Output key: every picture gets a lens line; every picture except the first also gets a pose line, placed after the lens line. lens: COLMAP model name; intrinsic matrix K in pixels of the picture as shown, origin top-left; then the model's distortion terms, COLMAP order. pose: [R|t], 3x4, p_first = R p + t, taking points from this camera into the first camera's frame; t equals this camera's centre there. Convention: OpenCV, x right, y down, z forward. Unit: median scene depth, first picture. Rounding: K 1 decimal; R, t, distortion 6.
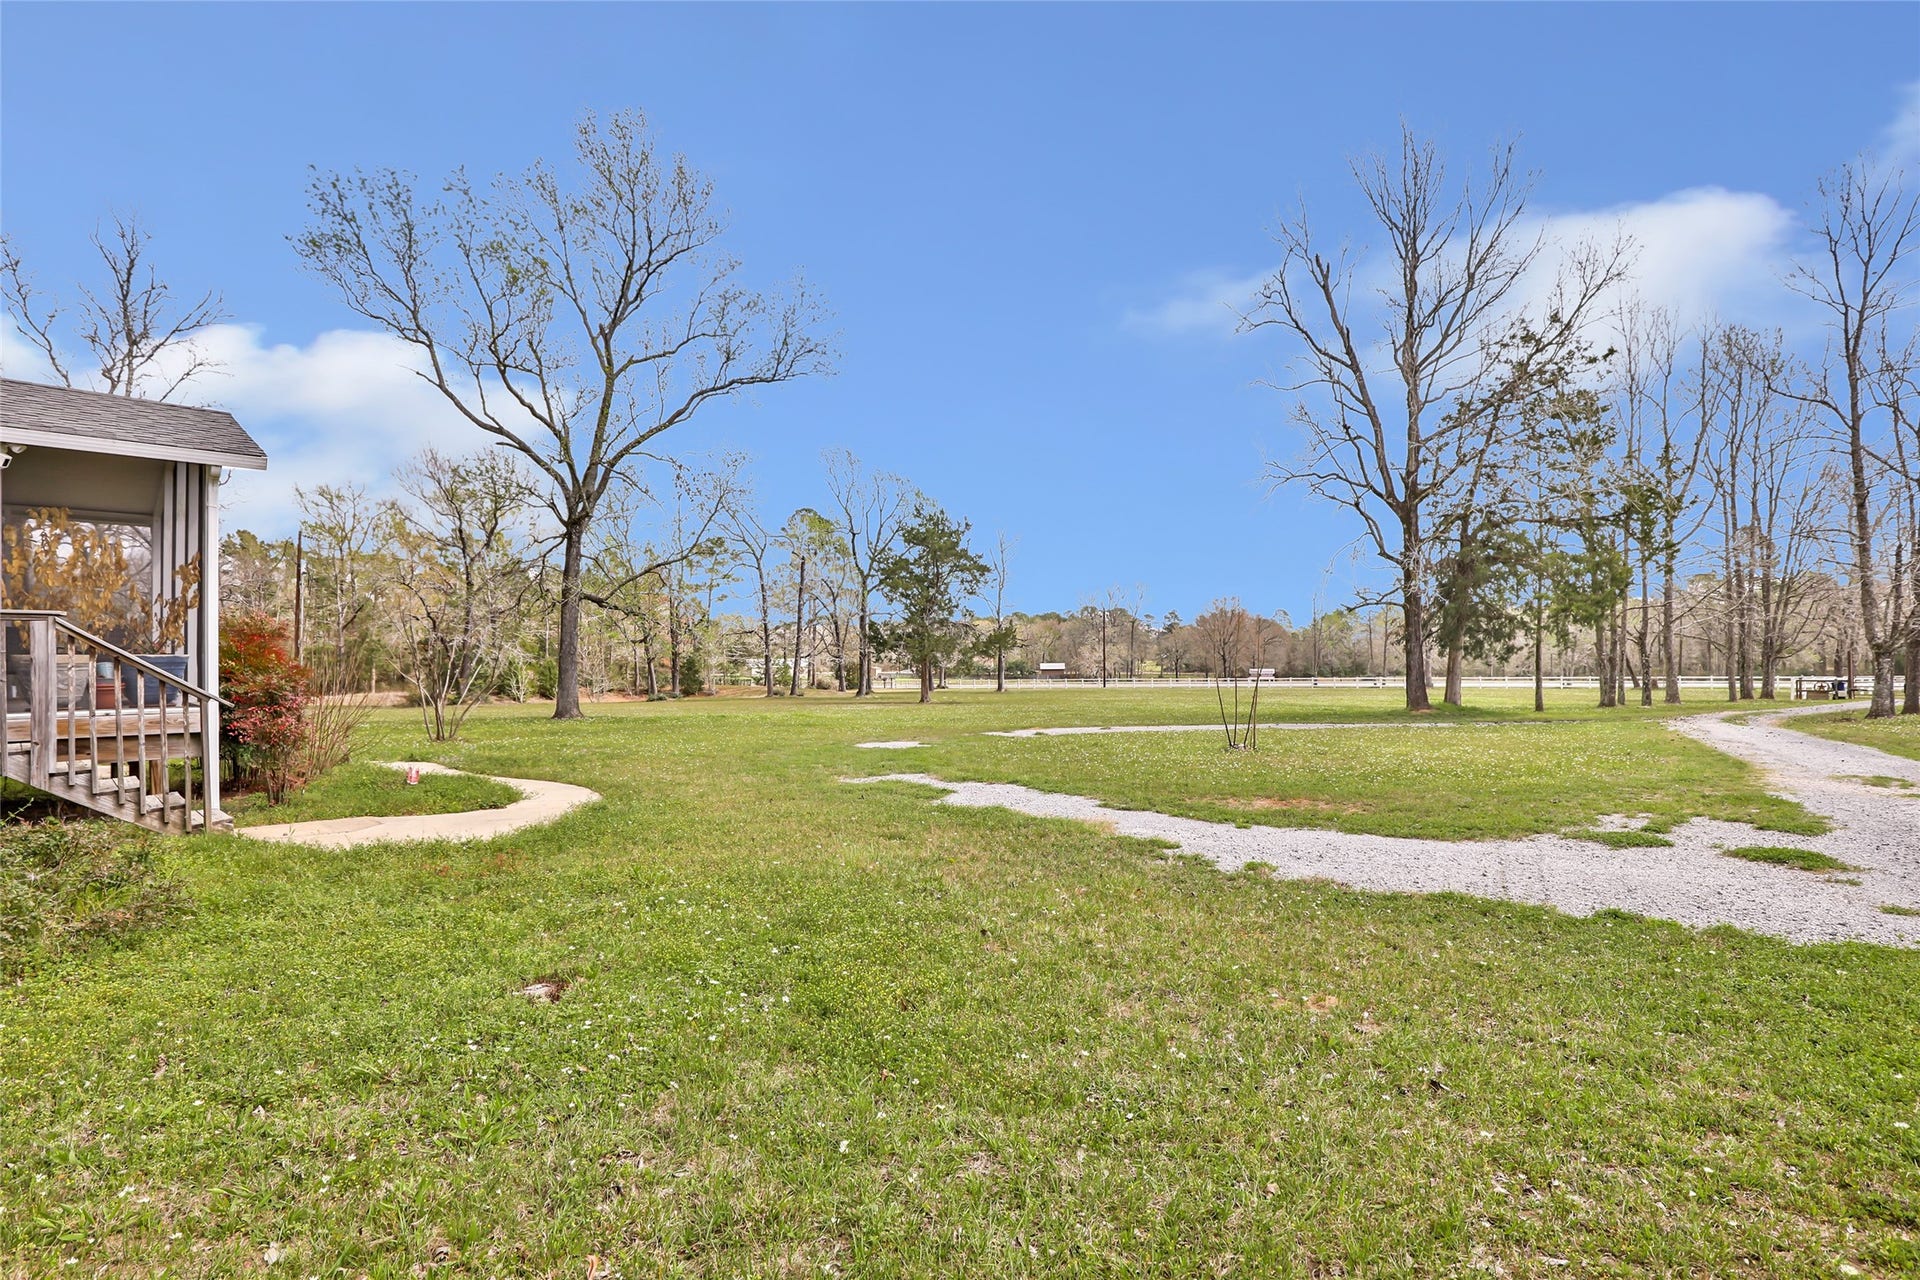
lens RADIAL K [[974.7, 0, 958.4], [0, 974.7, 635.2], [0, 0, 1]] dist [-0.002960, -0.000003]
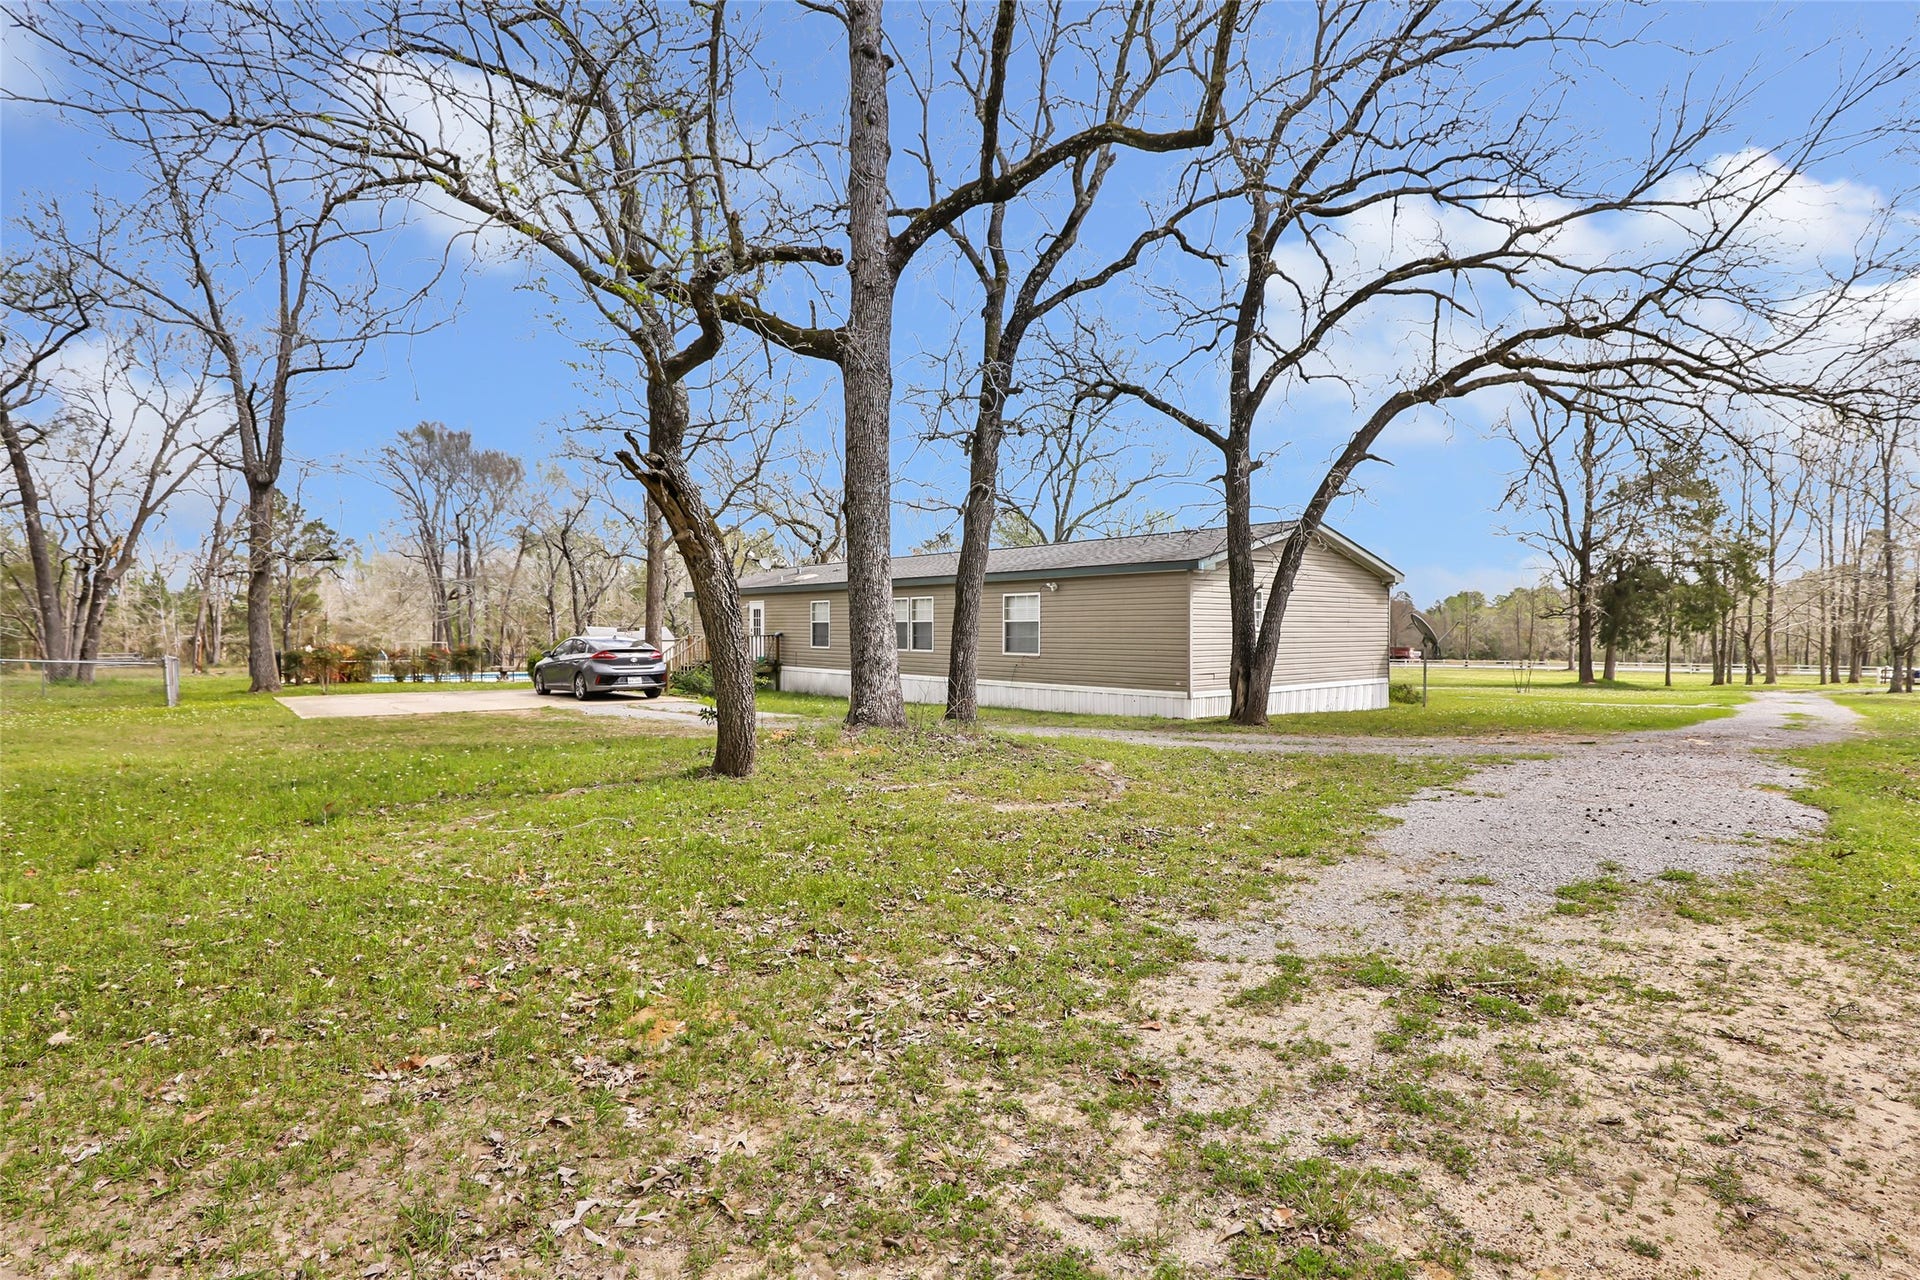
lens RADIAL K [[974.7, 0, 963.4], [0, 974.7, 637.7], [0, 0, 1]] dist [-0.002960, -0.000003]
pose [[0.995895, 0.016703, -0.088962, -0.359974], [-0.014139, 0.999469, 0.029364, -0.025984], [0.089406, -0.027985, 0.995602, -0.601357]]
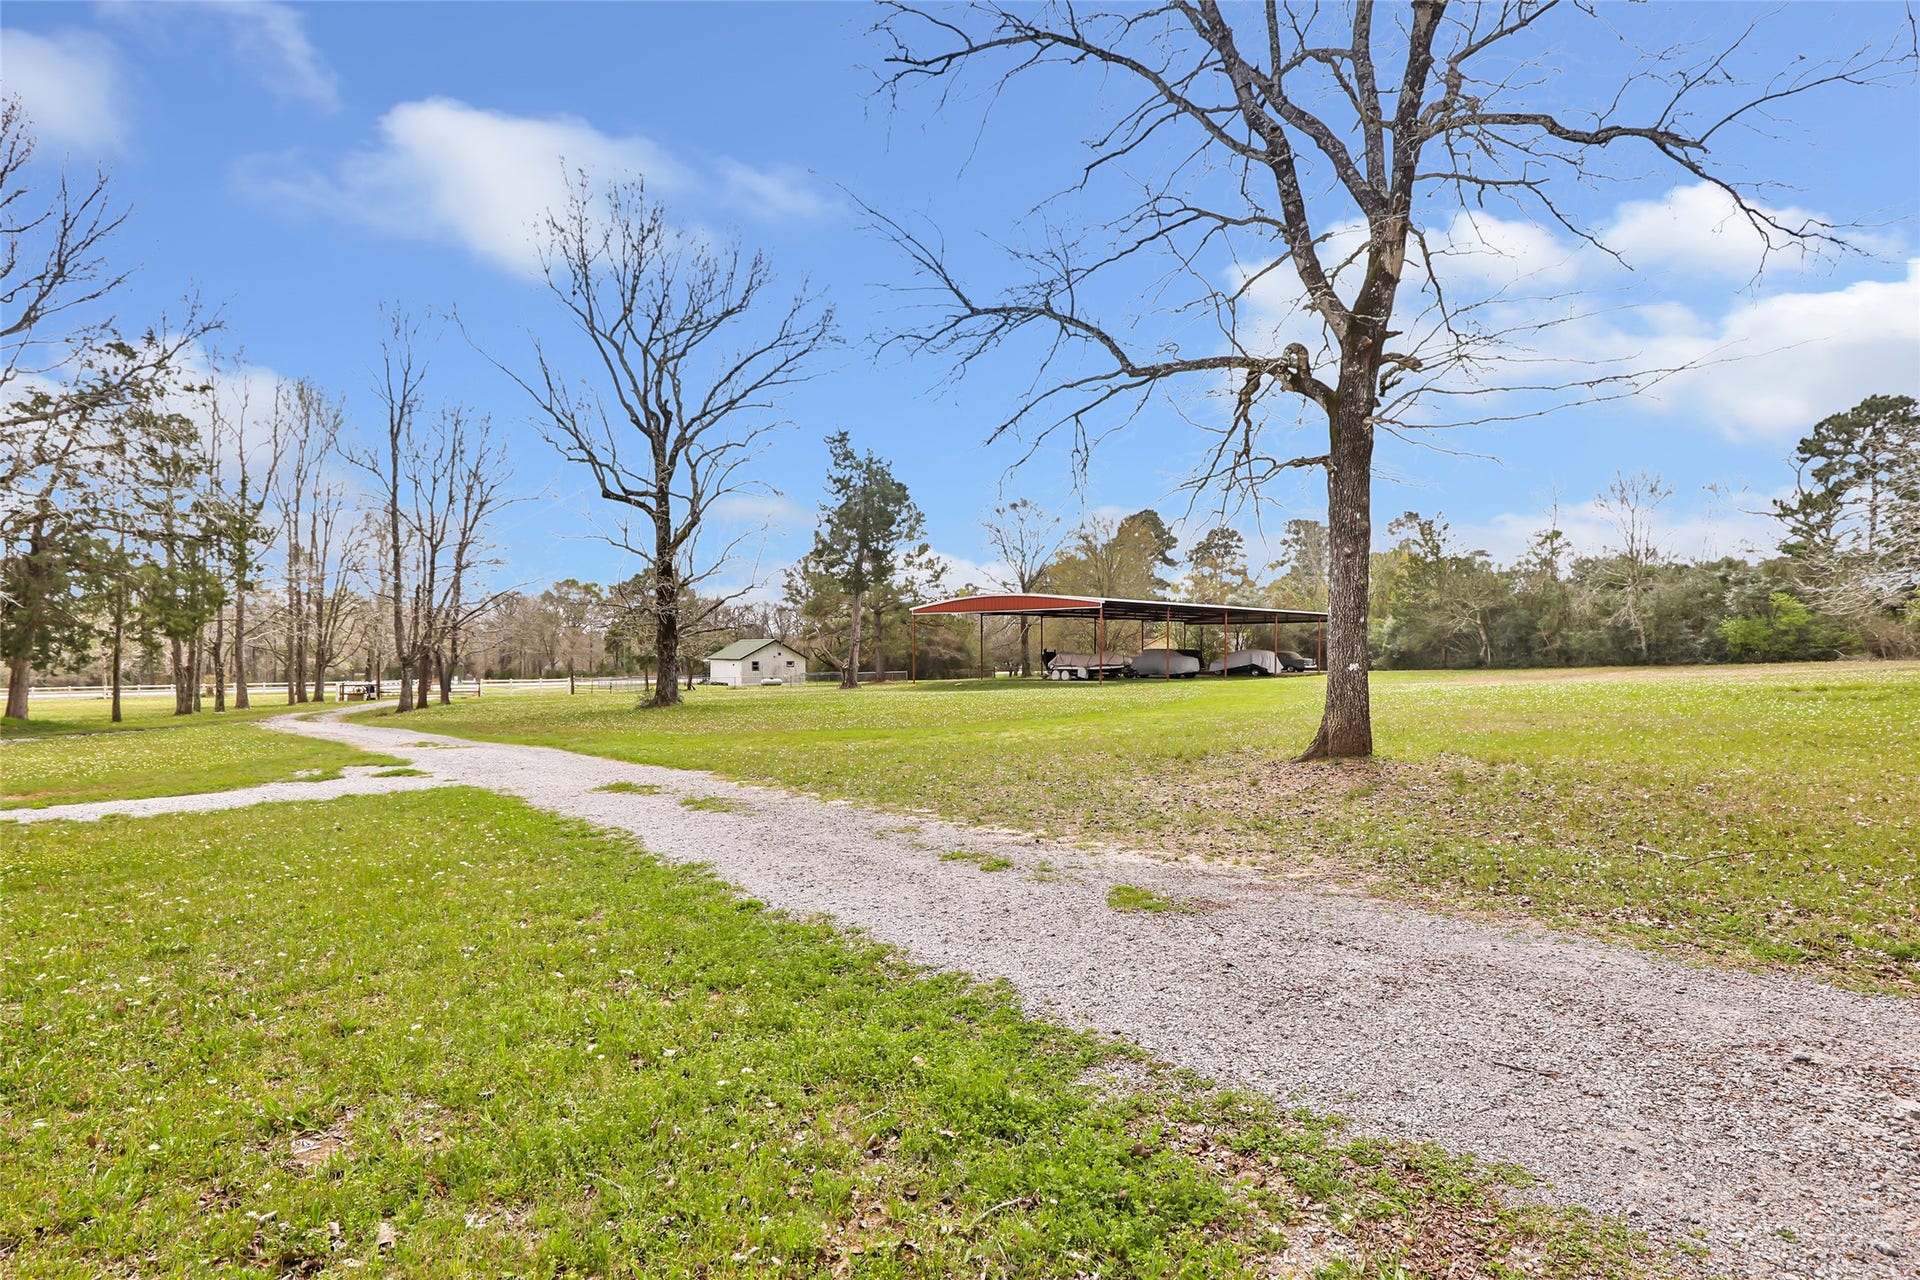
lens RADIAL K [[974.7, 0, 960.7], [0, 974.7, 649.6], [0, 0, 1]] dist [-0.002960, -0.000003]
pose [[0.280187, 0.015675, 0.959818, -0.117116], [-0.023416, 0.999681, -0.009491, -0.005996], [-0.959660, -0.019816, 0.280464, -0.104383]]
